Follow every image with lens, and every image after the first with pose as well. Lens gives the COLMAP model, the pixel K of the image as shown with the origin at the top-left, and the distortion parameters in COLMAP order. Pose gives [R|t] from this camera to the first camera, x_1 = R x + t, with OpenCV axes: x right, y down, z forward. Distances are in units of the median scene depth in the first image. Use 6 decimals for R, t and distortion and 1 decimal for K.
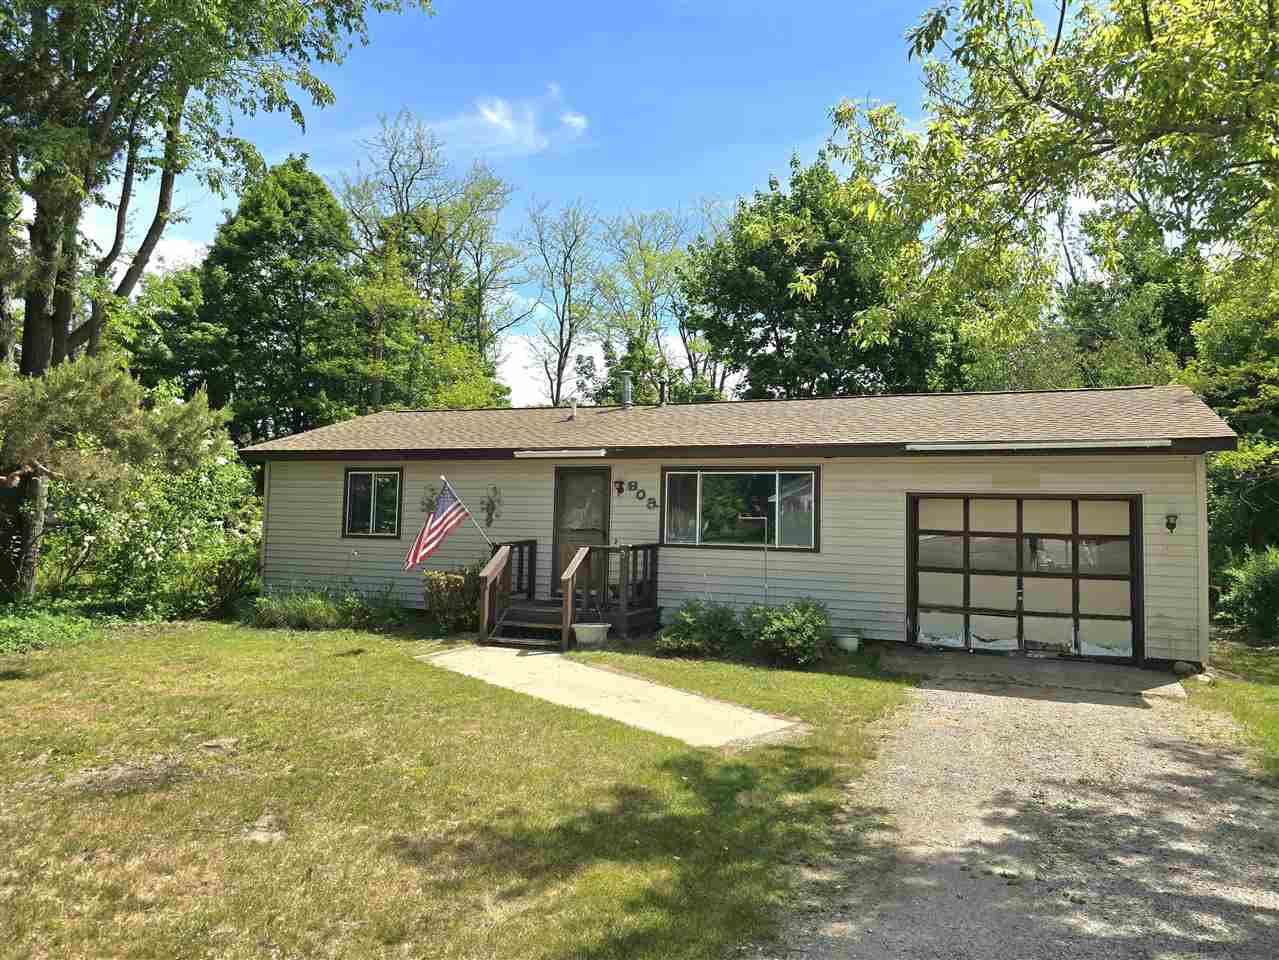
lens RADIAL K [[839.7, 0, 639.5], [0, 839.7, 480.0], [0, 0, 1]] dist [0.078739, -0.086808]
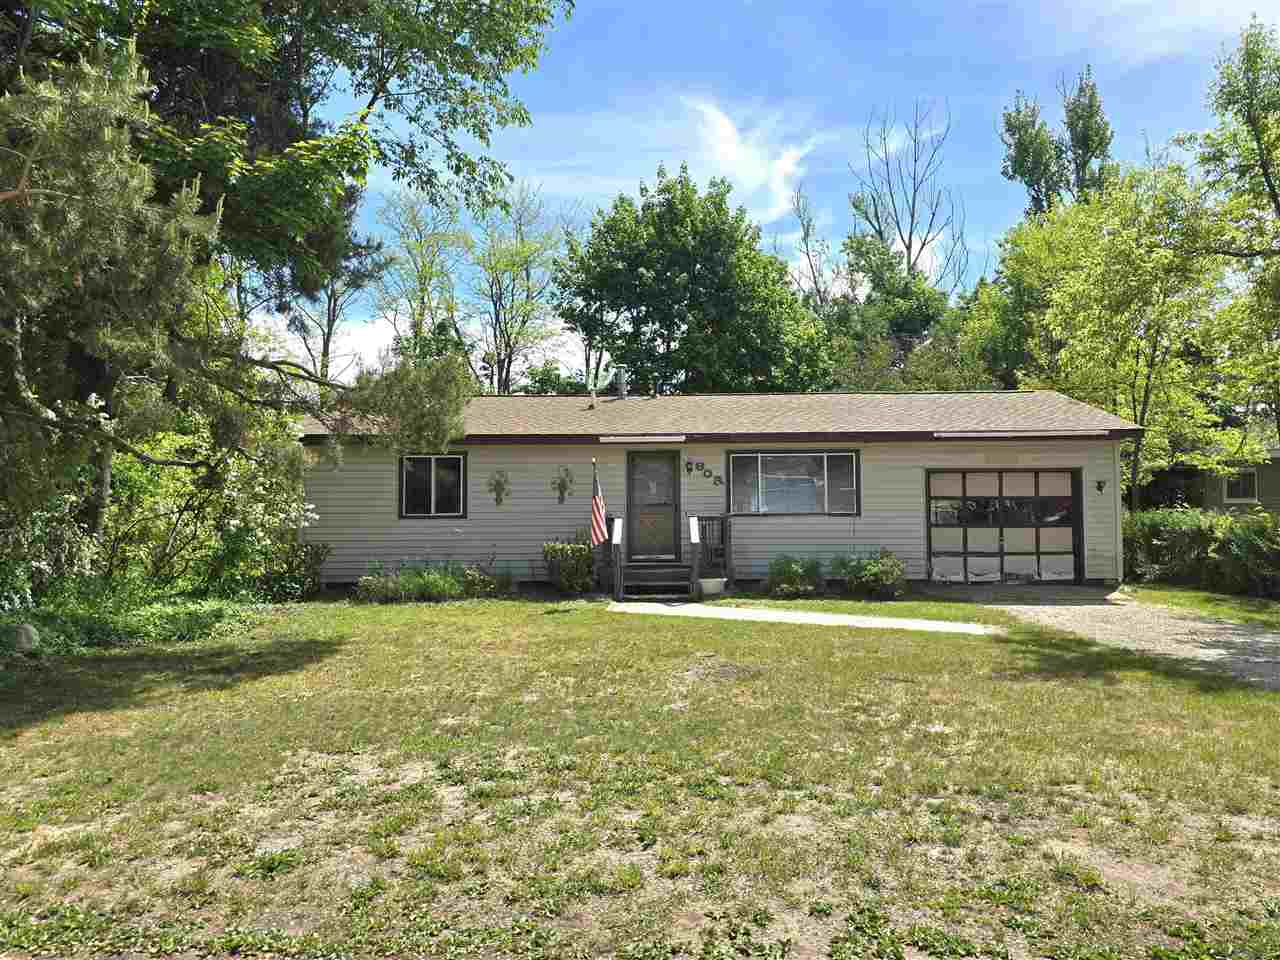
lens RADIAL K [[865.1, 0, 605.2], [0, 865.1, 498.7], [0, 0, 1]] dist [0.077234, -0.097765]
pose [[0.943925, -0.021332, 0.329470, -0.559948], [0.008177, 0.999115, 0.041262, 0.001194], [-0.330059, -0.036254, 0.943264, -0.120971]]
